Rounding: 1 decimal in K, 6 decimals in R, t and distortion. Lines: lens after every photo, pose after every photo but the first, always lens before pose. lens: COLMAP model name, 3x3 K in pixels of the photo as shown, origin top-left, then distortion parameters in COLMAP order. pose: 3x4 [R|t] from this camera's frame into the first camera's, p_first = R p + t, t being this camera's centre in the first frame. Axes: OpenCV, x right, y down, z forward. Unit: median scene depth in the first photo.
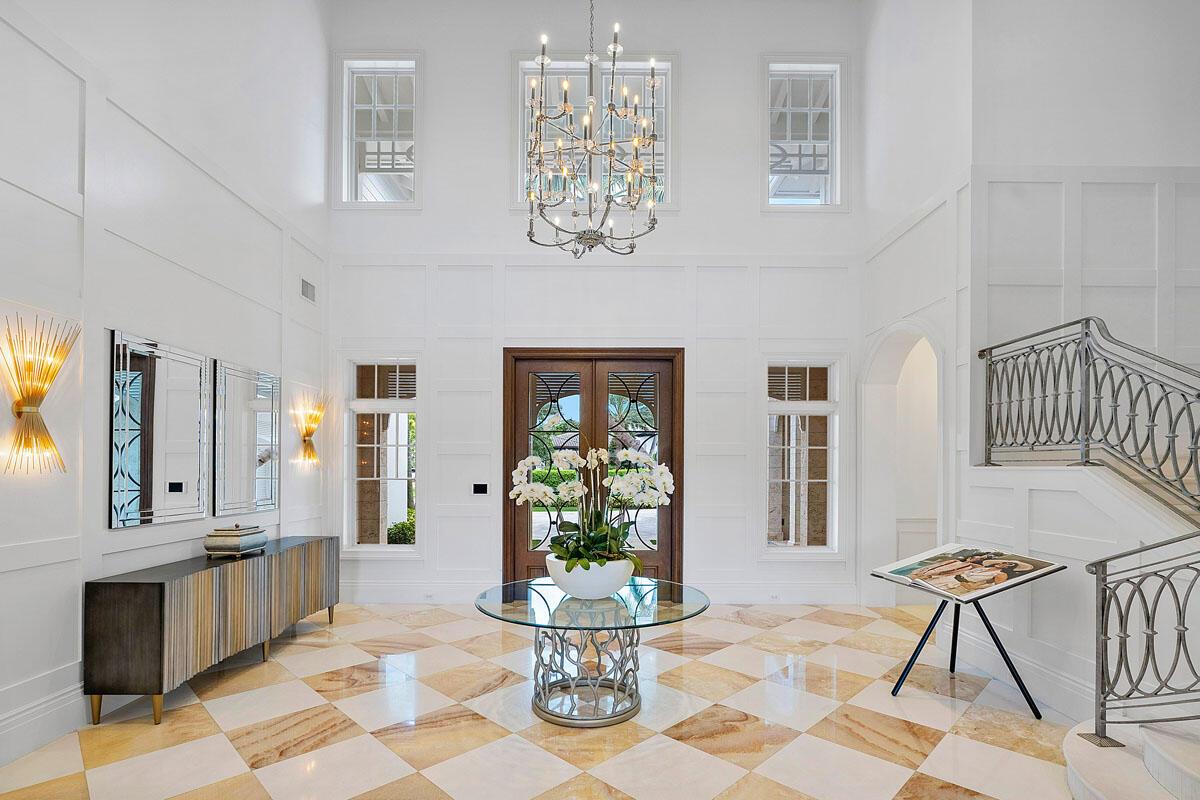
lens RADIAL K [[557.5, 0, 609.5], [0, 557.5, 458.7], [0, 0, 1]] dist [-0.004104, 0.001994]
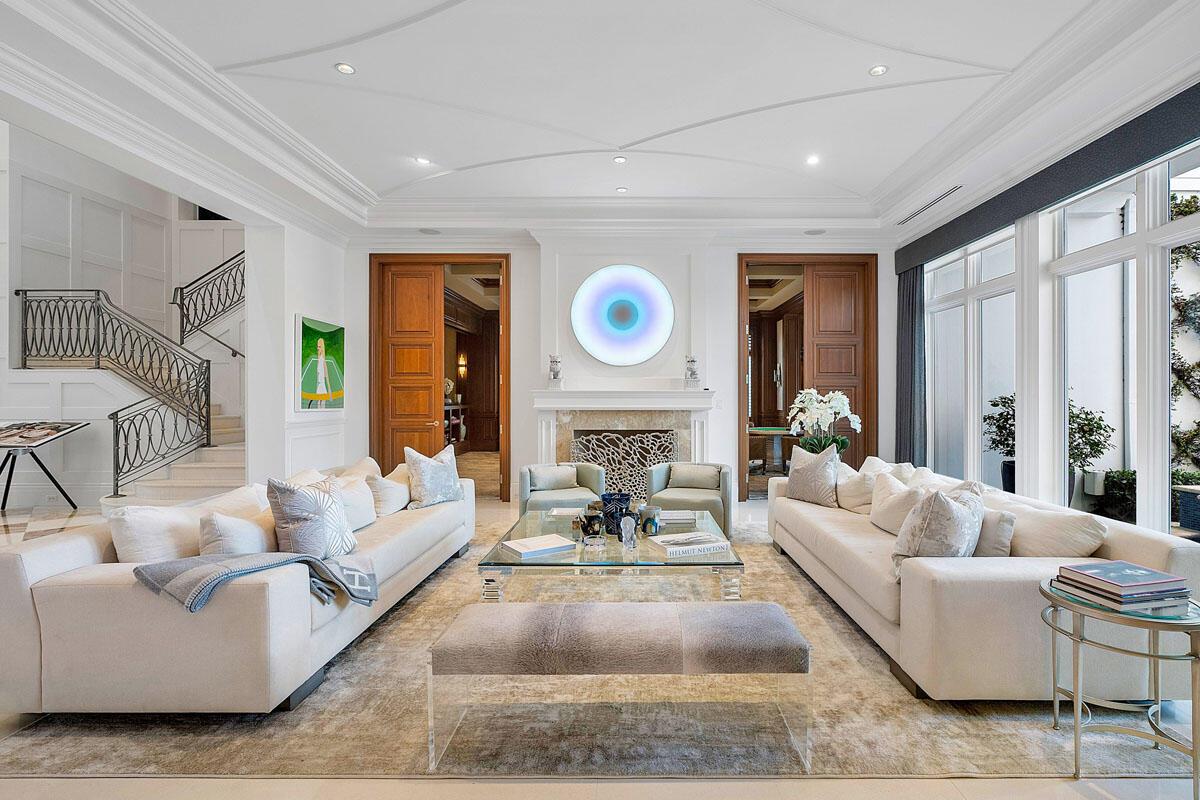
lens RADIAL K [[557.5, 0, 597.9], [0, 557.5, 406.9], [0, 0, 1]] dist [-0.004104, 0.001994]
pose [[0.040577, -0.030199, 0.998720, -0.961025], [-0.016612, 0.999385, 0.030894, 0.054130], [-0.999038, -0.017844, 0.040050, -0.765720]]
